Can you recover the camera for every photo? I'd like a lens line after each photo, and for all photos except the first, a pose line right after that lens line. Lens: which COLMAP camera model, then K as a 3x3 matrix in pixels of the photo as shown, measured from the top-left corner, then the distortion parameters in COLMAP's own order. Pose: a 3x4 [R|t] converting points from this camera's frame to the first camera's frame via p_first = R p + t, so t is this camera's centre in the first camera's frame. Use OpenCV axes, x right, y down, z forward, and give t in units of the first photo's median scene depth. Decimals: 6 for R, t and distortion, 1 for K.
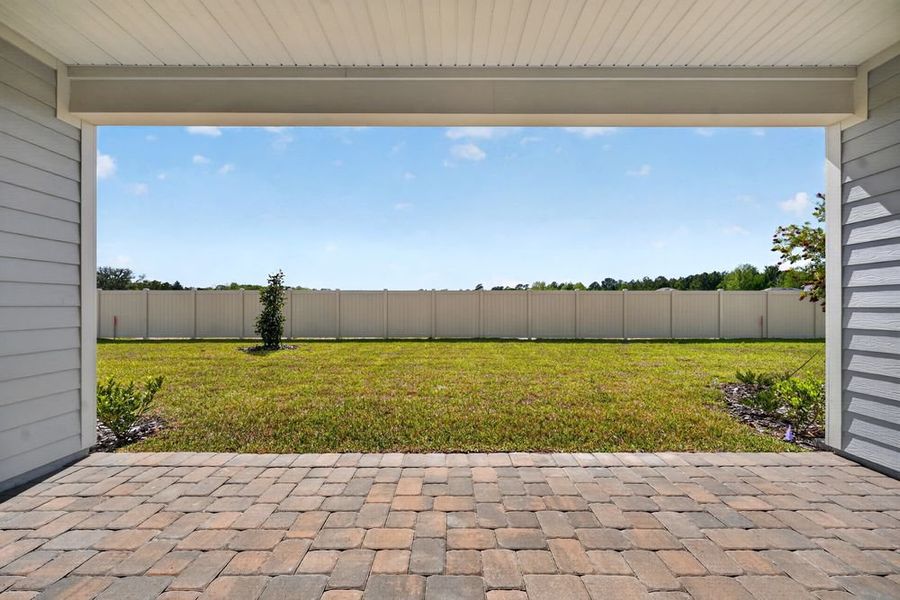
lens RADIAL K [[362.5, 0, 449.9], [0, 362.5, 308.5], [0, 0, 1]] dist [-0.000714, -0.000387]
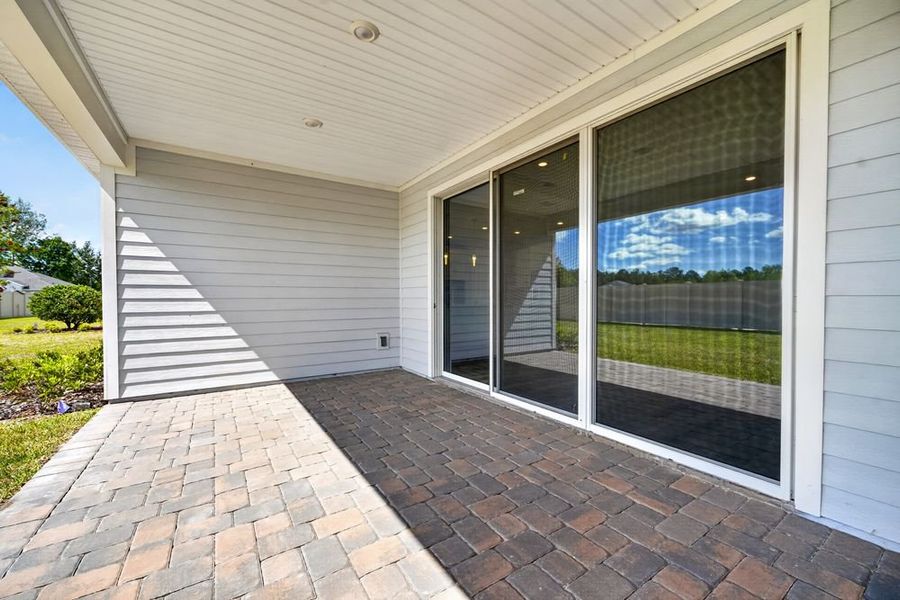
lens RADIAL K [[362.5, 0, 449.9], [0, 362.5, 308.5], [0, 0, 1]] dist [-0.000714, -0.000387]
pose [[-0.548213, -0.020967, 0.836076, -0.852357], [0.005134, 0.999582, 0.028434, 0.003524], [-0.836323, 0.019880, -0.547876, 0.706056]]
